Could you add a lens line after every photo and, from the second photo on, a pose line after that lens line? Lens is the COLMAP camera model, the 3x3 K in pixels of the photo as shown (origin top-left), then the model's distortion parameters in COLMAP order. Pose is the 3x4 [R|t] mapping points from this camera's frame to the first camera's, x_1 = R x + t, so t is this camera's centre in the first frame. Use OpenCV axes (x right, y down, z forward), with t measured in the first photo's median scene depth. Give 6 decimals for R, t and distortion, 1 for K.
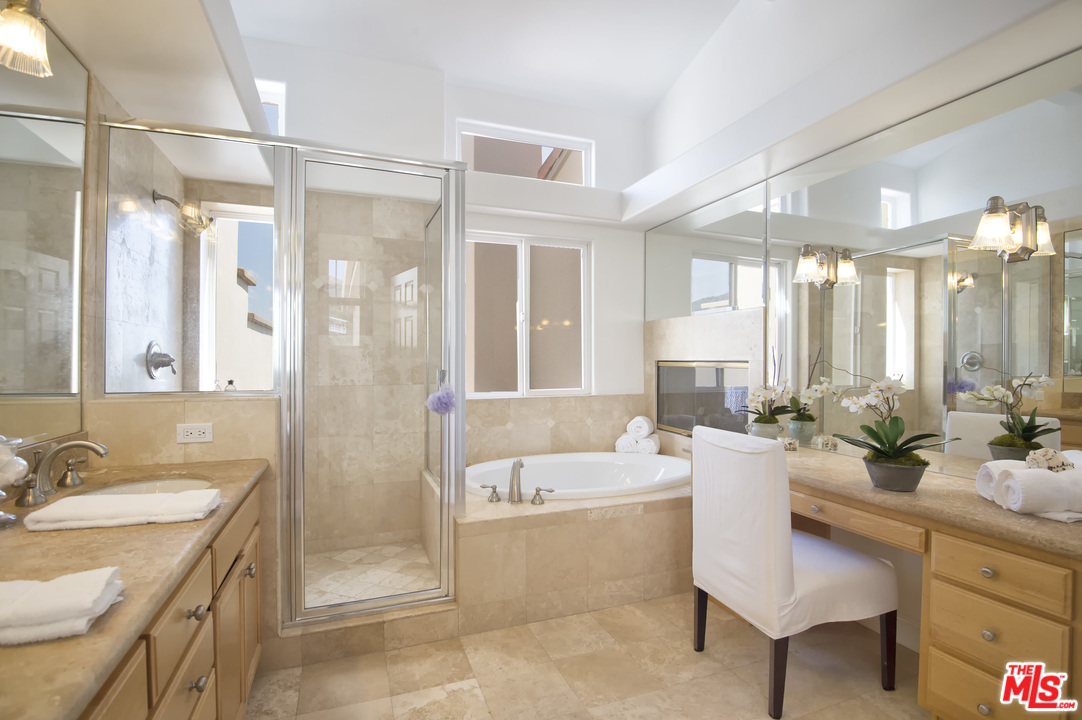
lens RADIAL K [[507.6, 0, 548.7], [0, 507.6, 360.1], [0, 0, 1]] dist [0.001386, -0.035736]
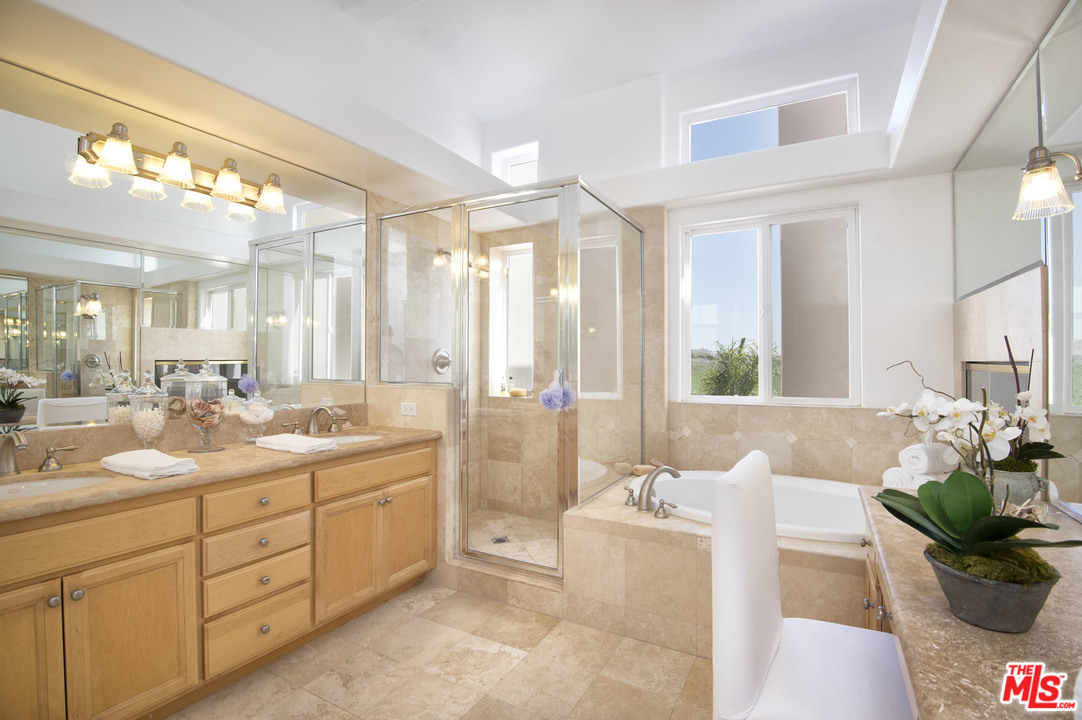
lens RADIAL K [[507.6, 0, 548.7], [0, 507.6, 360.1], [0, 0, 1]] dist [0.001386, -0.035736]
pose [[0.640067, -0.004002, -0.768309, 0.588652], [0.000087, 0.999987, -0.005136, 0.003866], [0.768319, 0.003220, 0.640059, 0.270776]]
